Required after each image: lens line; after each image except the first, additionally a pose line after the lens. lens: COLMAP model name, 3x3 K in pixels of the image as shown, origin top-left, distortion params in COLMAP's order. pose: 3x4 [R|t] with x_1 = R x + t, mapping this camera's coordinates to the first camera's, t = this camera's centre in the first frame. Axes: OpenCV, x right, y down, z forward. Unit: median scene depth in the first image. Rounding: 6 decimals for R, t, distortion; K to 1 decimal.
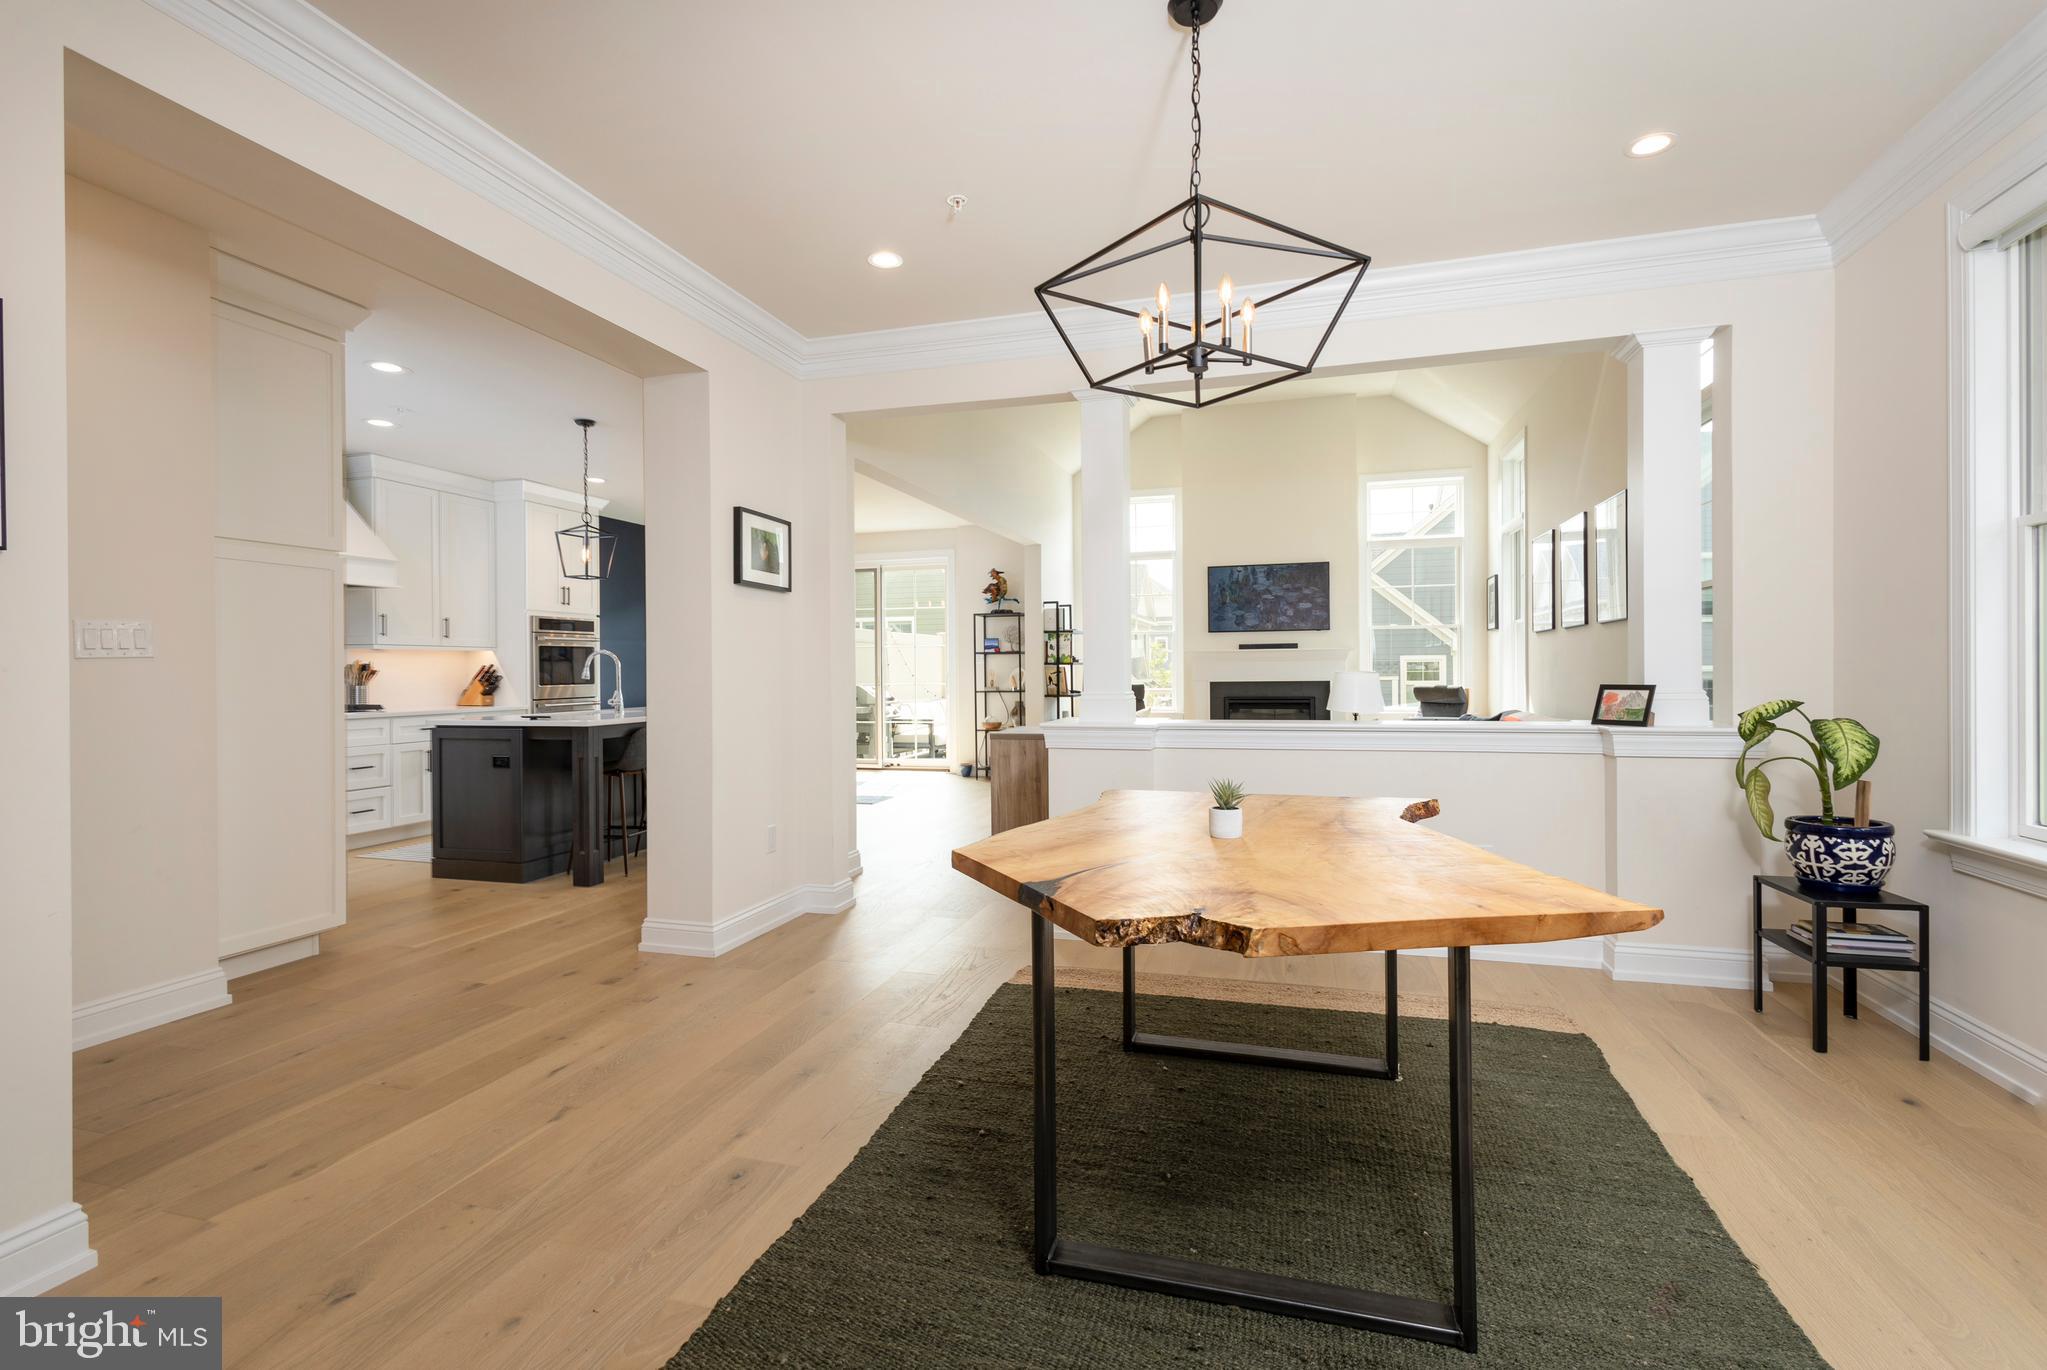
lens RADIAL K [[950.3, 0, 1013.8], [0, 950.3, 675.6], [0, 0, 1]] dist [0.000499, -0.000230]
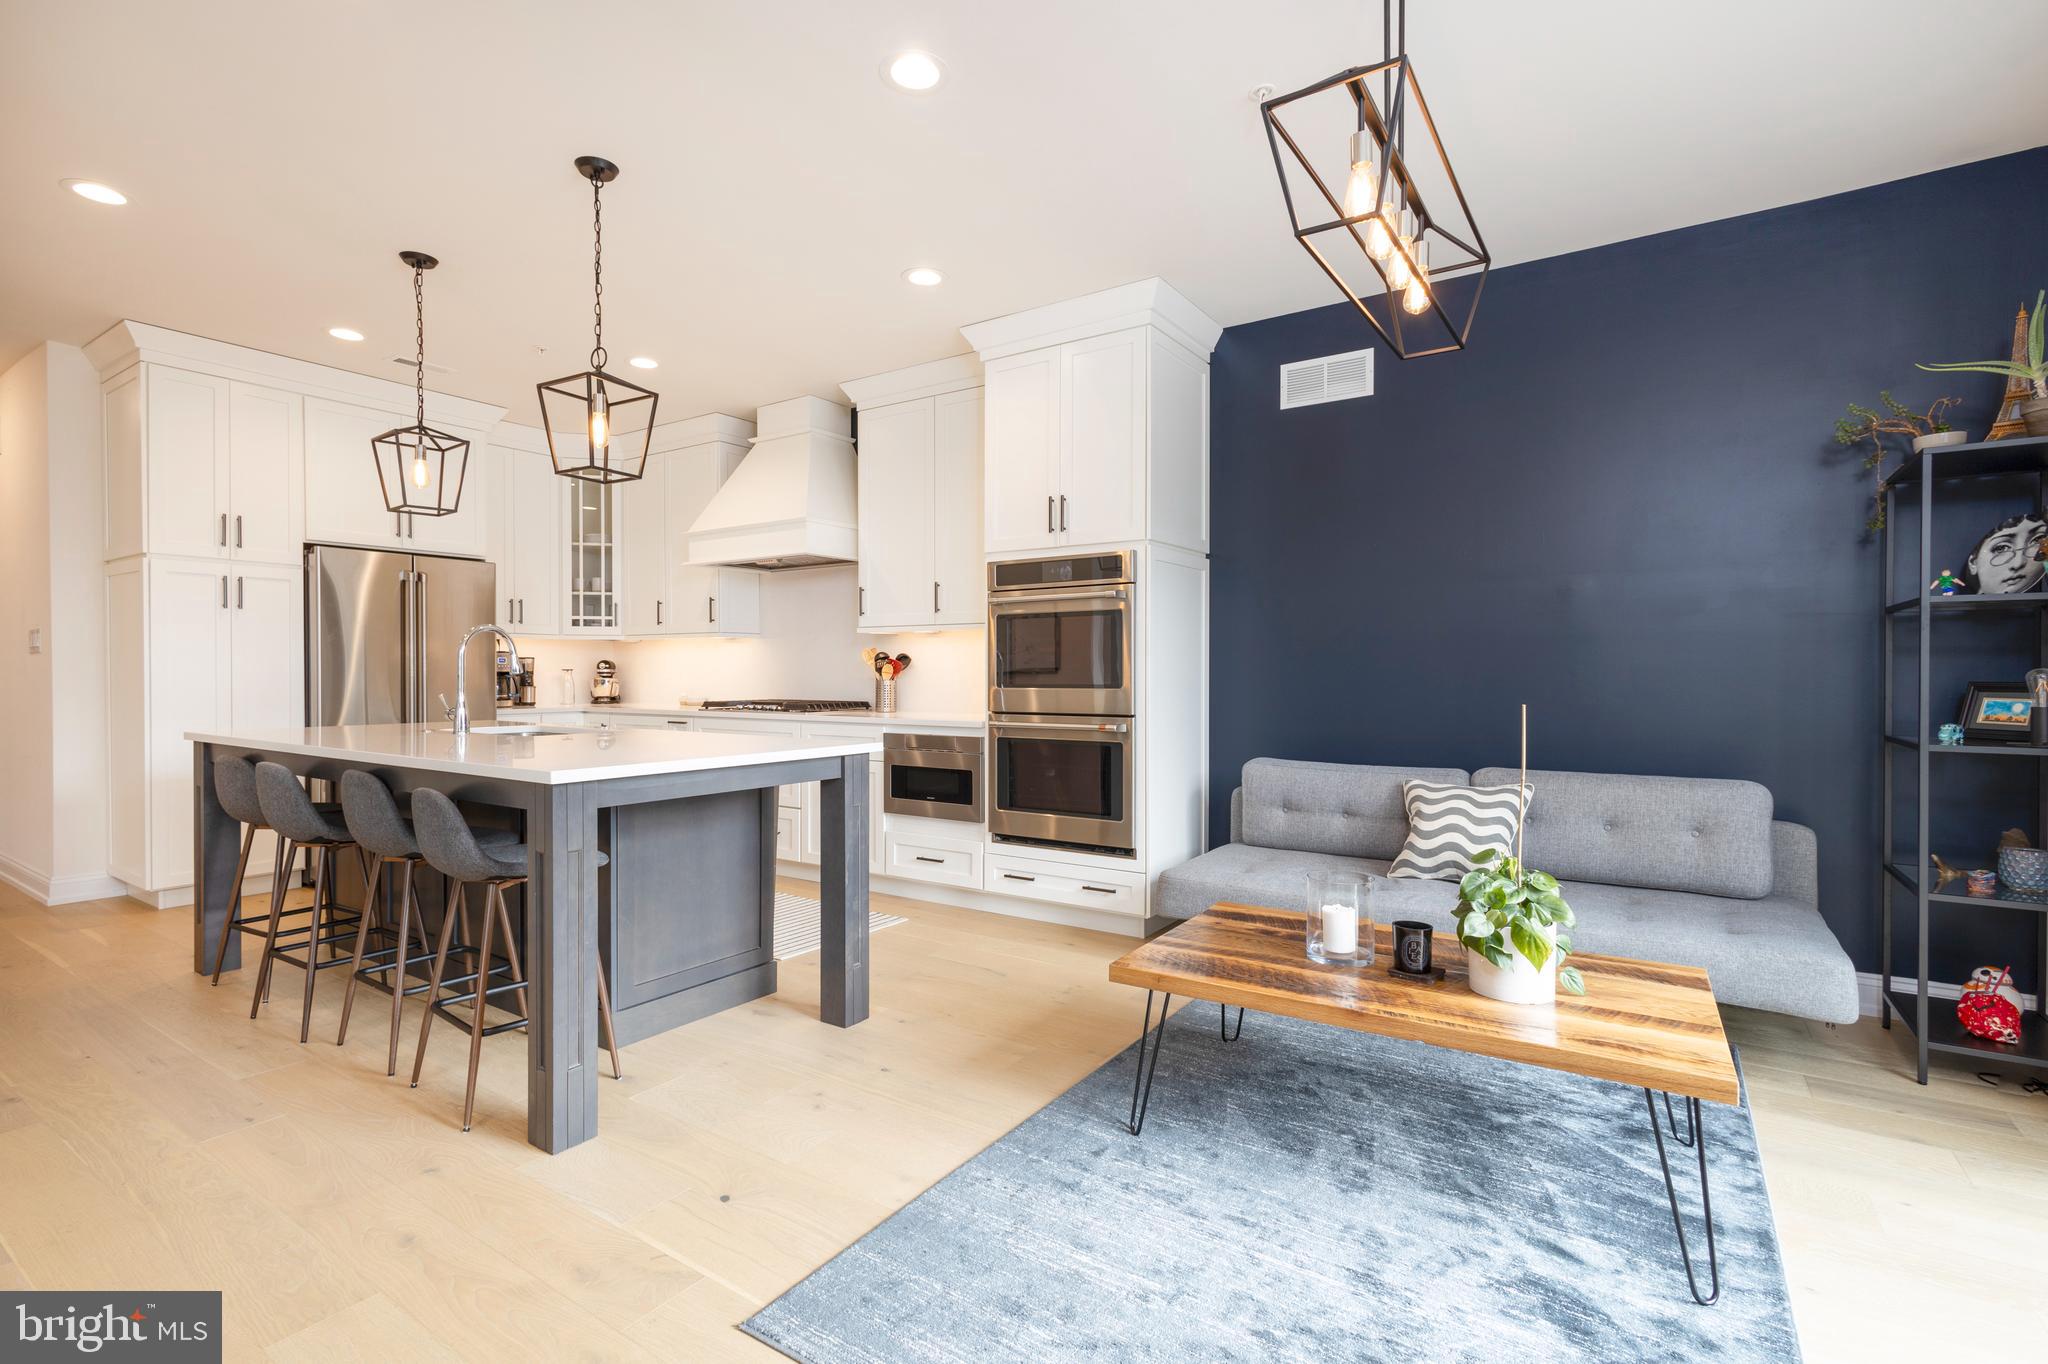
lens RADIAL K [[915.5, 0, 1044.4], [0, 915.5, 681.7], [0, 0, 1]] dist [0.000602, -0.000016]
pose [[-0.274774, 0.018187, -0.961337, 0.006627], [-0.004179, 0.999789, 0.020109, -0.003076], [0.961500, 0.009543, -0.274640, 1.095595]]
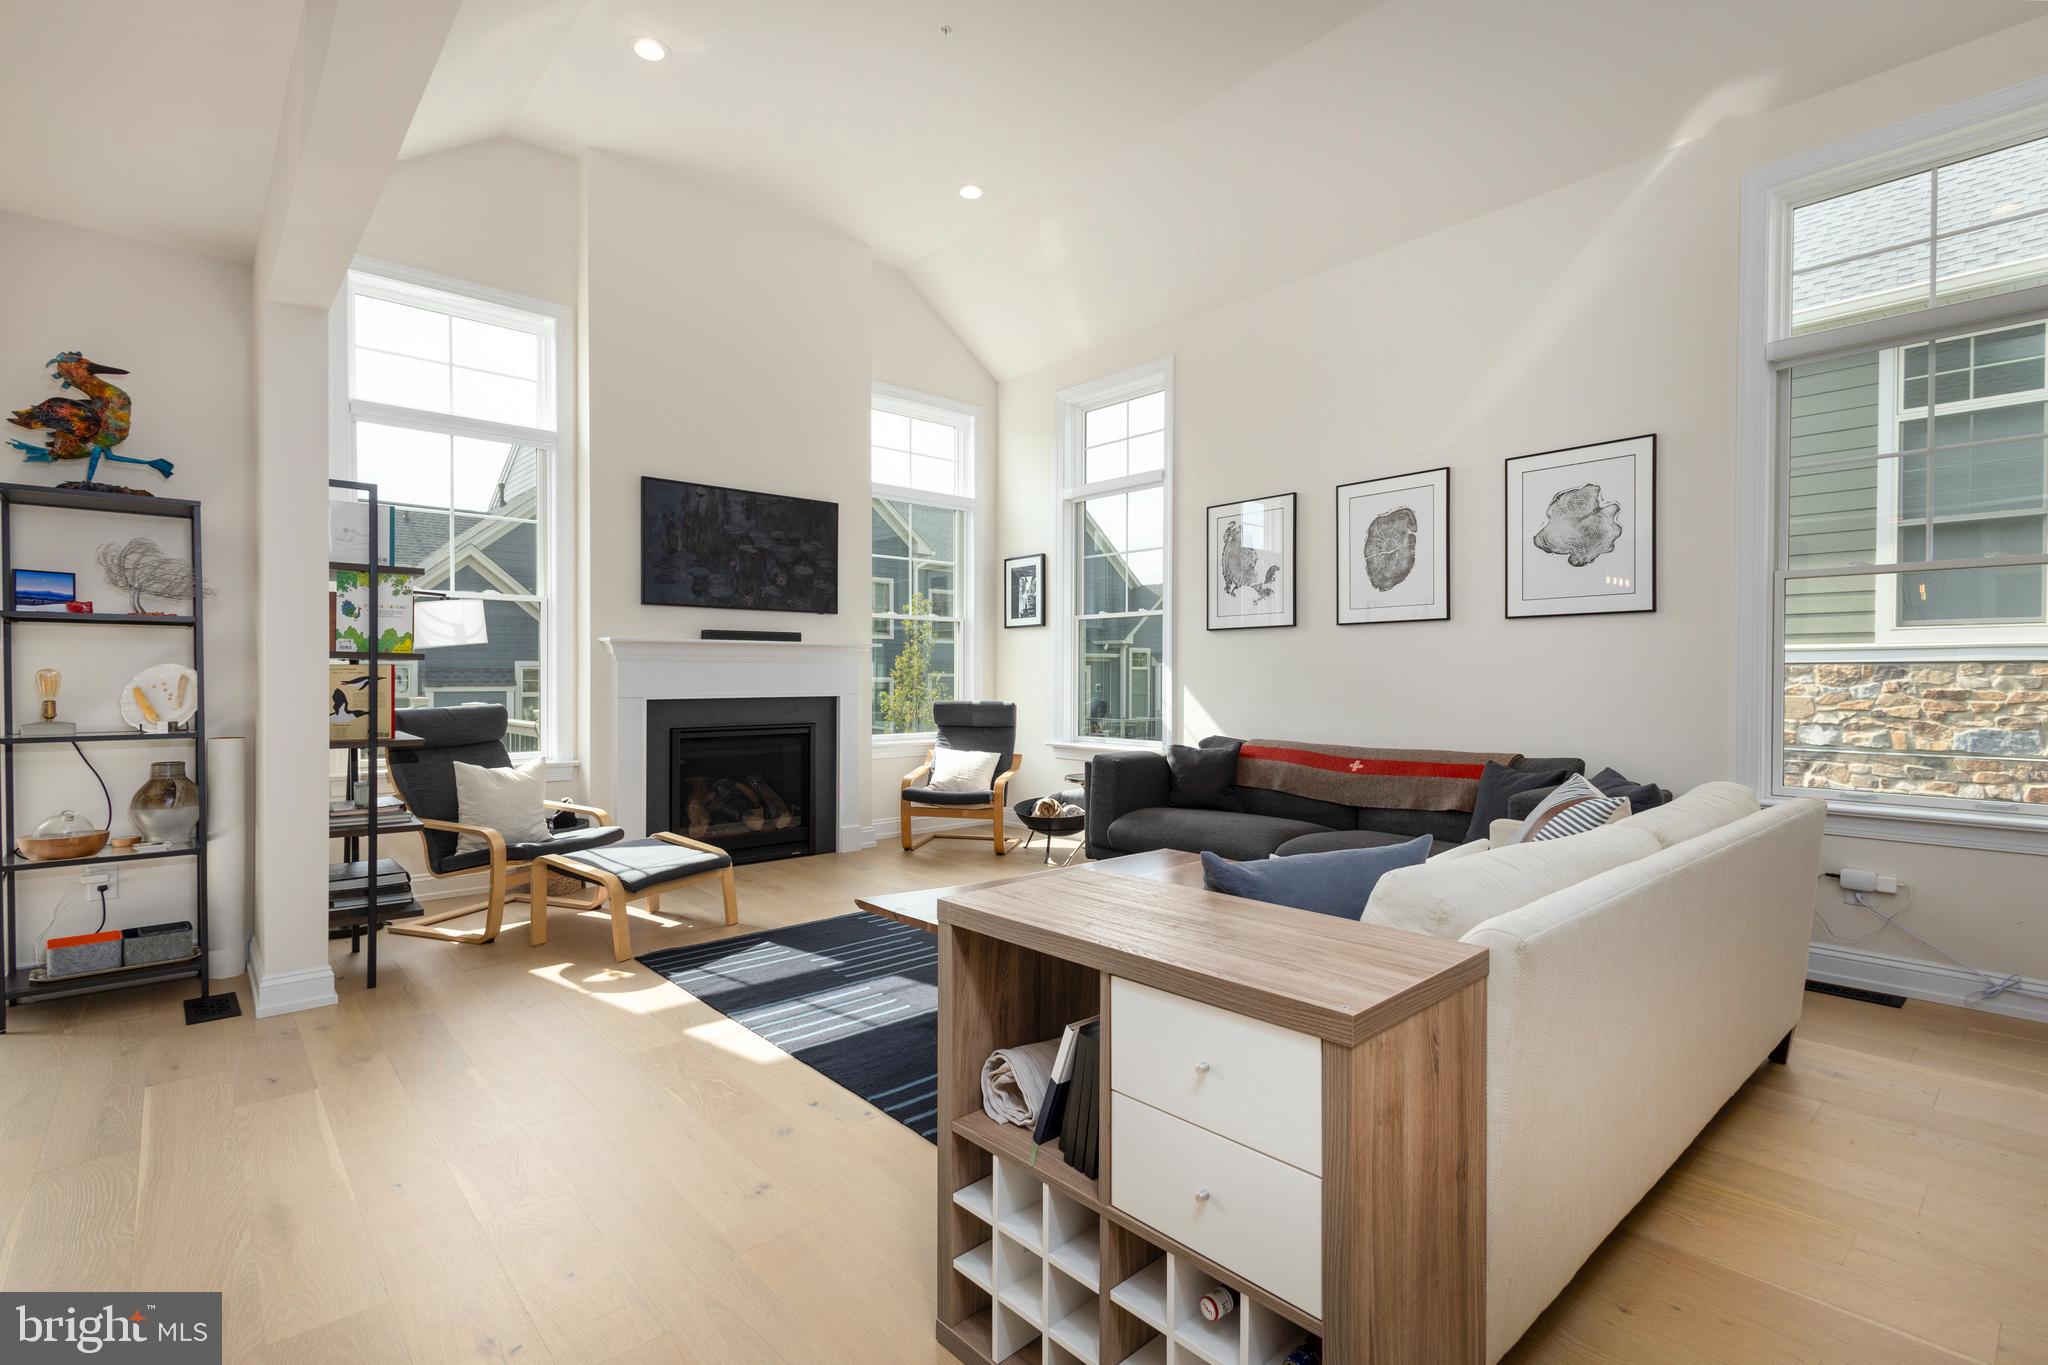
lens RADIAL K [[944.1, 0, 1013.9], [0, 944.1, 677.1], [0, 0, 1]] dist [0.006844, -0.000853]
pose [[0.526595, 0.009462, 0.850064, -0.150220], [-0.002228, 0.999950, -0.009750, -0.001418], [-0.850113, 0.003240, 0.526590, 0.675736]]
